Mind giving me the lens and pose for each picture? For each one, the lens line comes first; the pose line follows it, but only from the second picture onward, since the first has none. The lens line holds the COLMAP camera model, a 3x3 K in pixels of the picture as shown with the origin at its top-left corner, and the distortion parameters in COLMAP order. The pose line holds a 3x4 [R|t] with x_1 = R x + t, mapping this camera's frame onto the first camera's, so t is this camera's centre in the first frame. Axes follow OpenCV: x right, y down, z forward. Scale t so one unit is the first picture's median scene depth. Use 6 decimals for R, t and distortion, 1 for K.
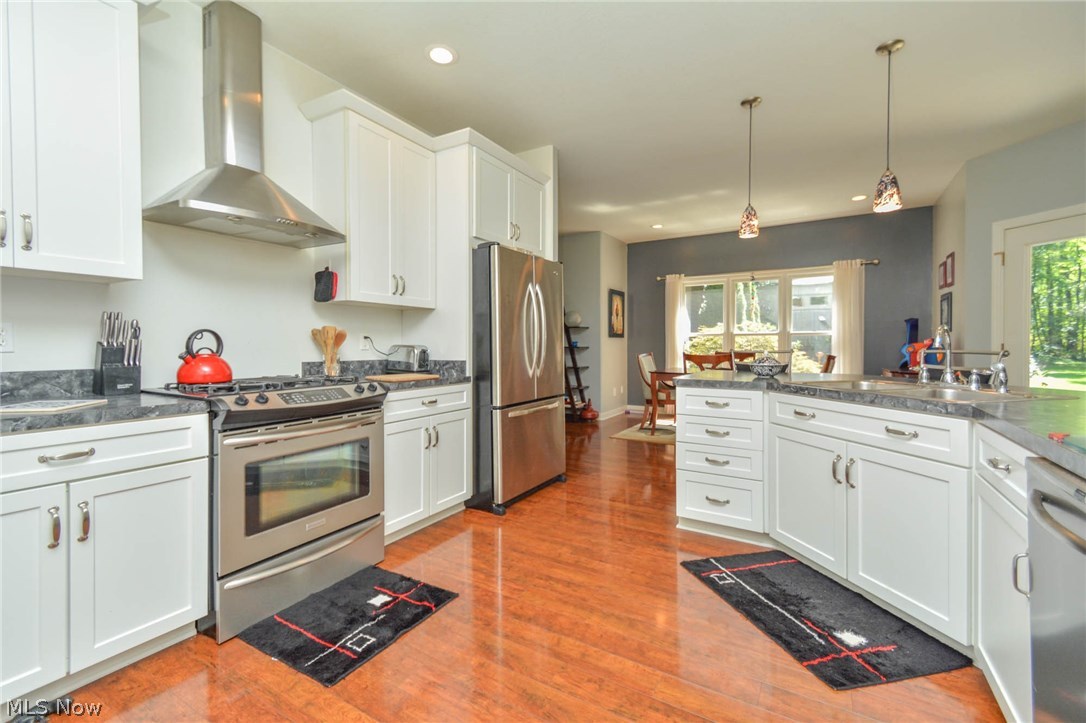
lens RADIAL K [[467.6, 0, 544.2], [0, 467.6, 348.8], [0, 0, 1]] dist [0.040745, -0.017046]
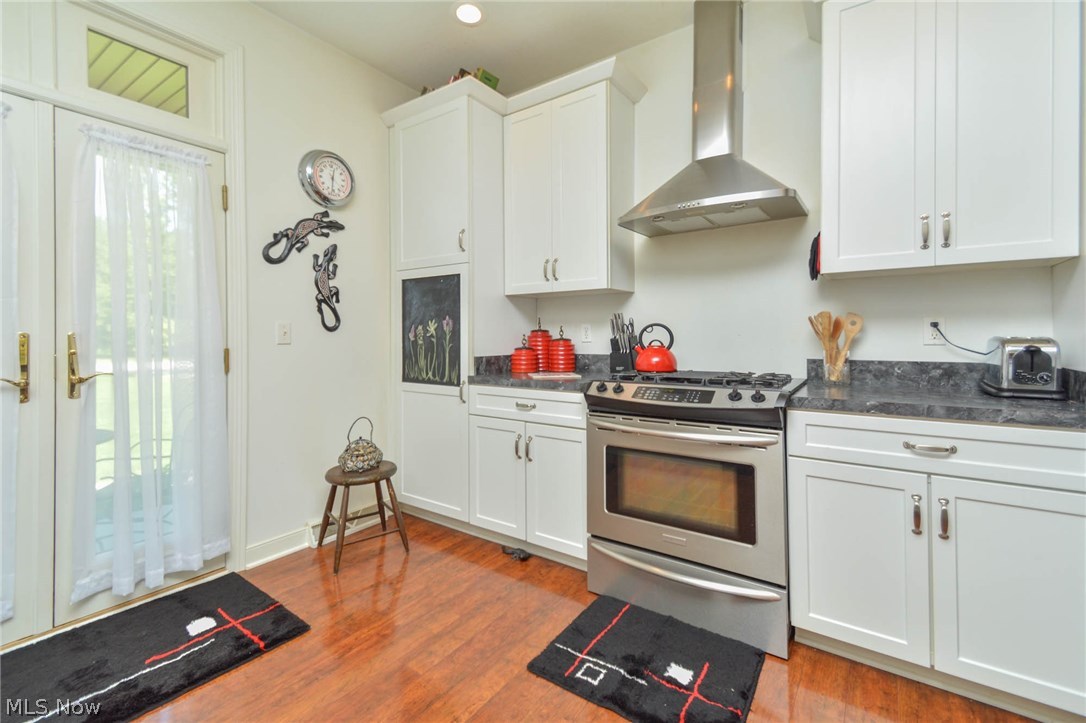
lens RADIAL K [[485.7, 0, 518.1], [0, 485.7, 335.7], [0, 0, 1]] dist [0.037319, 0.000038]
pose [[-0.099719, -0.005658, -0.995000, 0.161948], [-0.006734, 0.999965, -0.005012, -0.001610], [0.994993, 0.006200, -0.099753, 0.282233]]
